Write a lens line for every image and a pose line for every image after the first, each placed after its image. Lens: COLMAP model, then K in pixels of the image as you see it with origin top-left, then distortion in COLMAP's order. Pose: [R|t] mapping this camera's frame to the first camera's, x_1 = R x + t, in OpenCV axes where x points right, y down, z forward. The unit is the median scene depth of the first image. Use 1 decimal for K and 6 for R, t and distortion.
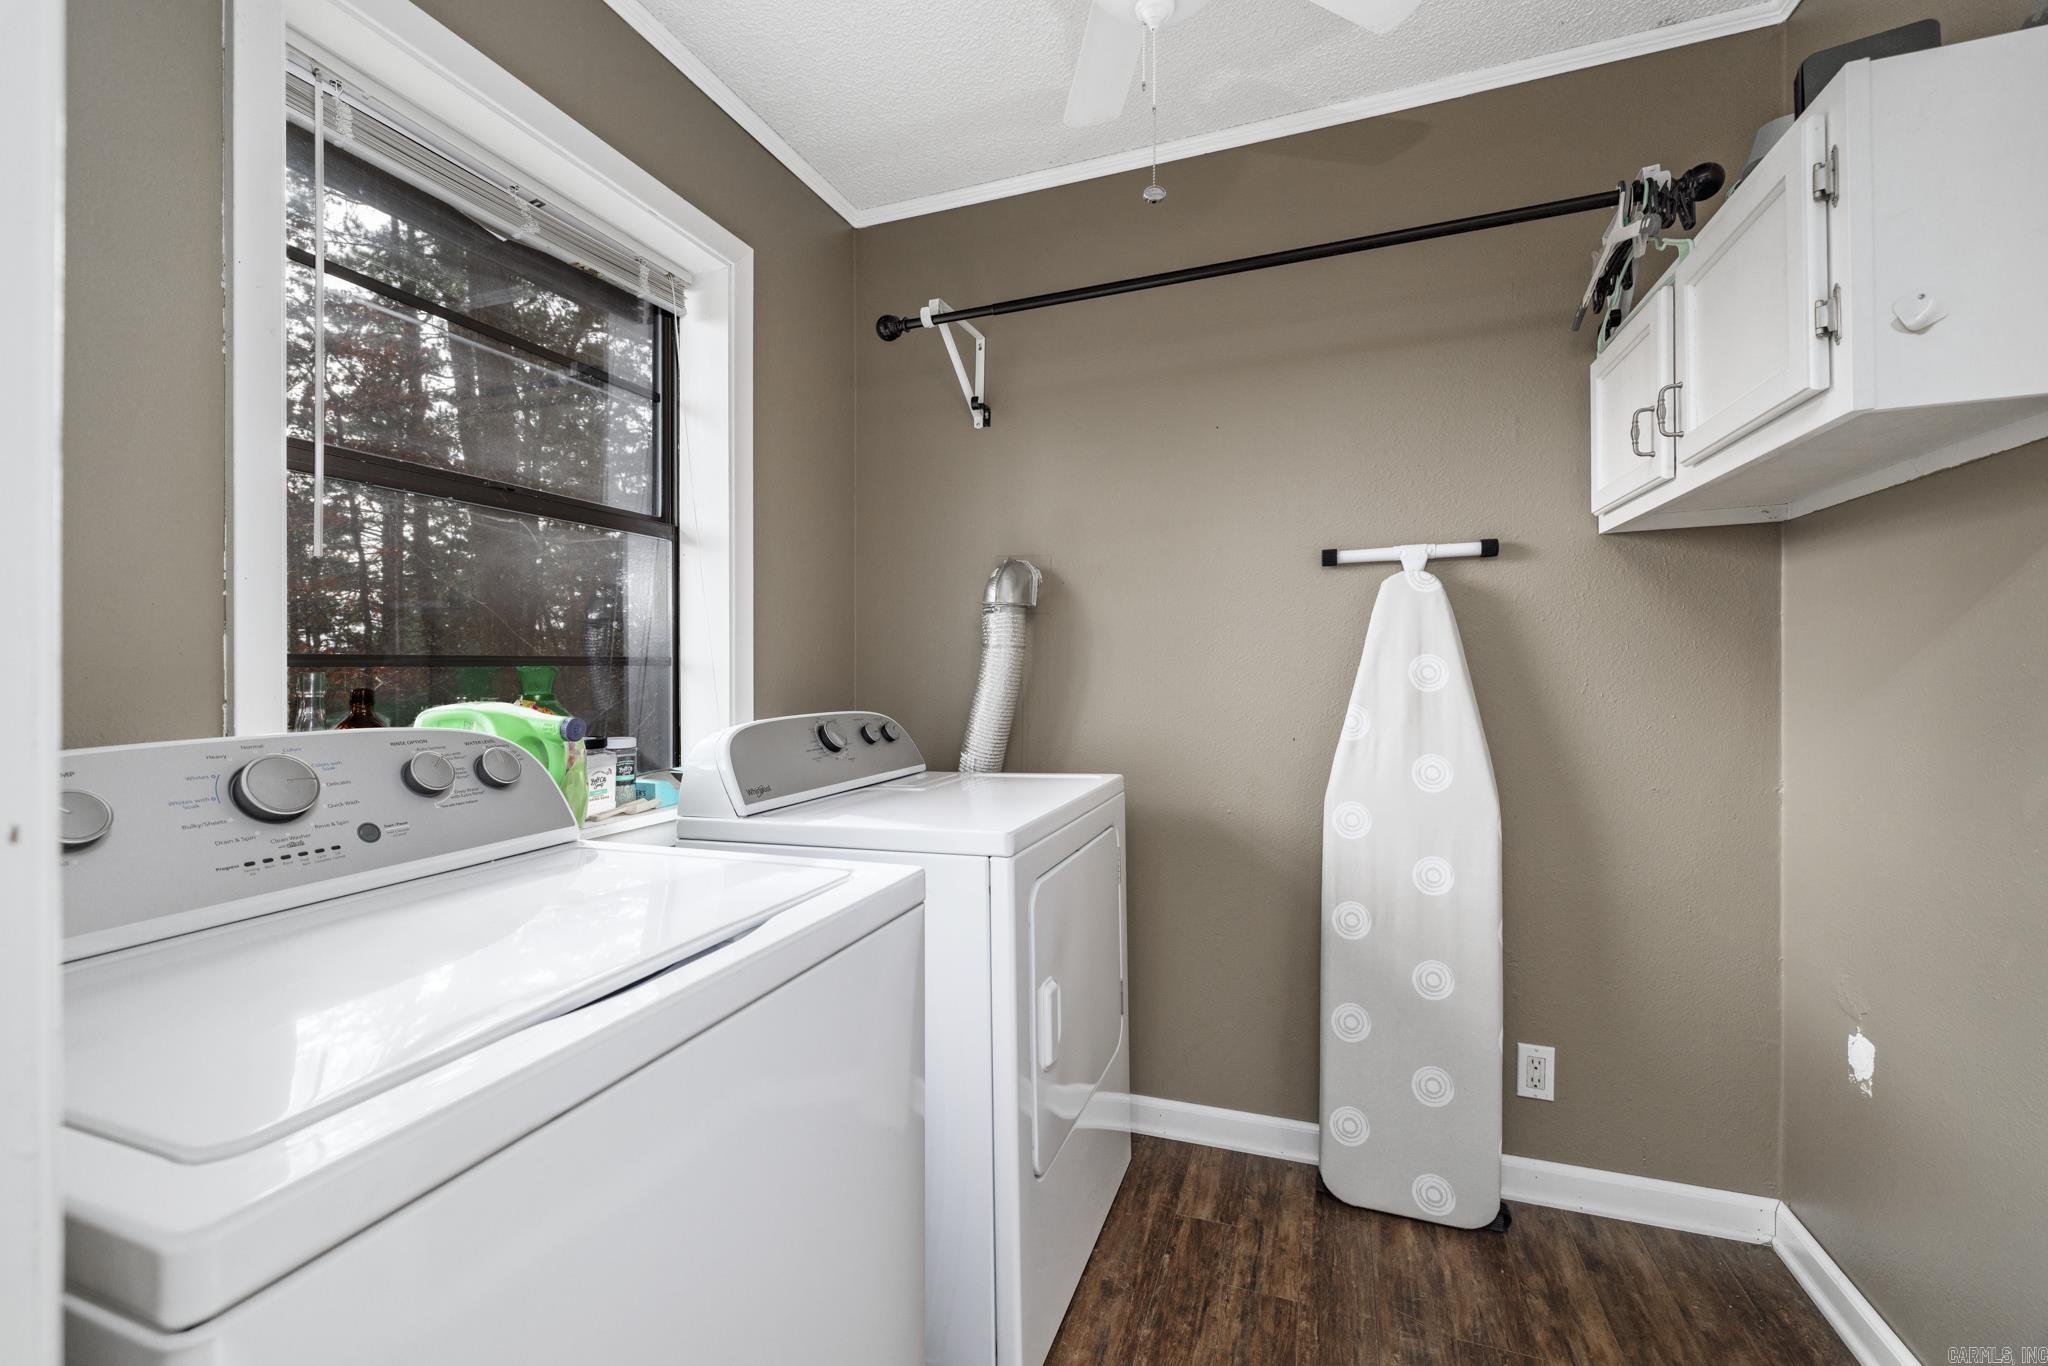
lens RADIAL K [[898.4, 0, 987.7], [0, 898.4, 679.9], [0, 0, 1]] dist [-0.004575, -0.000473]
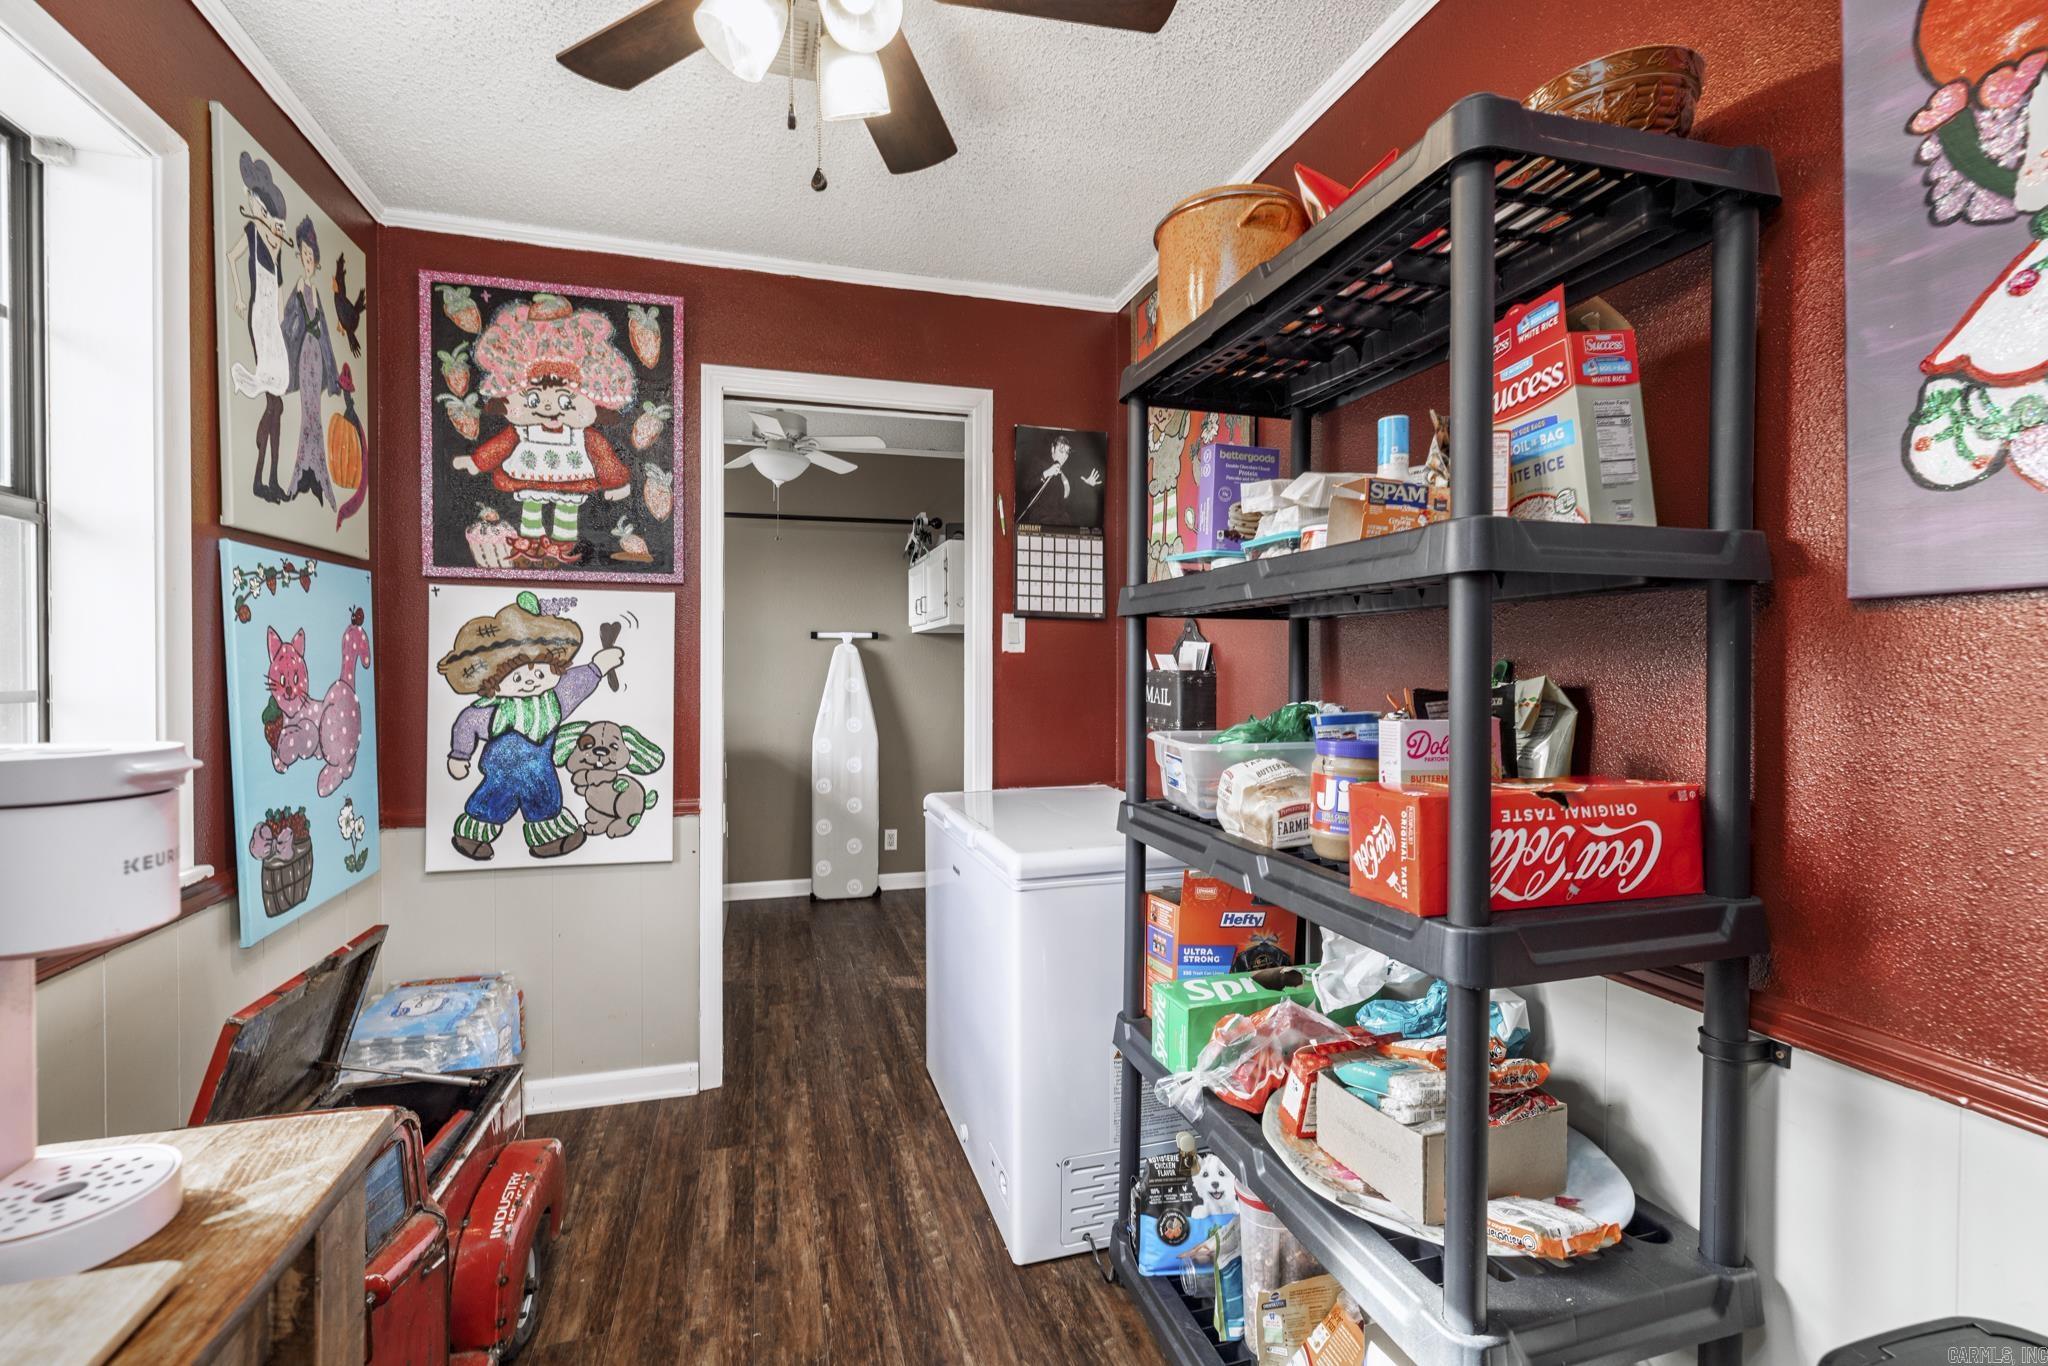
lens RADIAL K [[898.4, 0, 1012.0], [0, 898.4, 674.7], [0, 0, 1]] dist [-0.004575, -0.000473]
pose [[0.801611, 0.002308, 0.597841, -0.655718], [-0.001369, 0.999997, -0.002025, -0.032268], [-0.597844, 0.000805, 0.801612, -1.284623]]
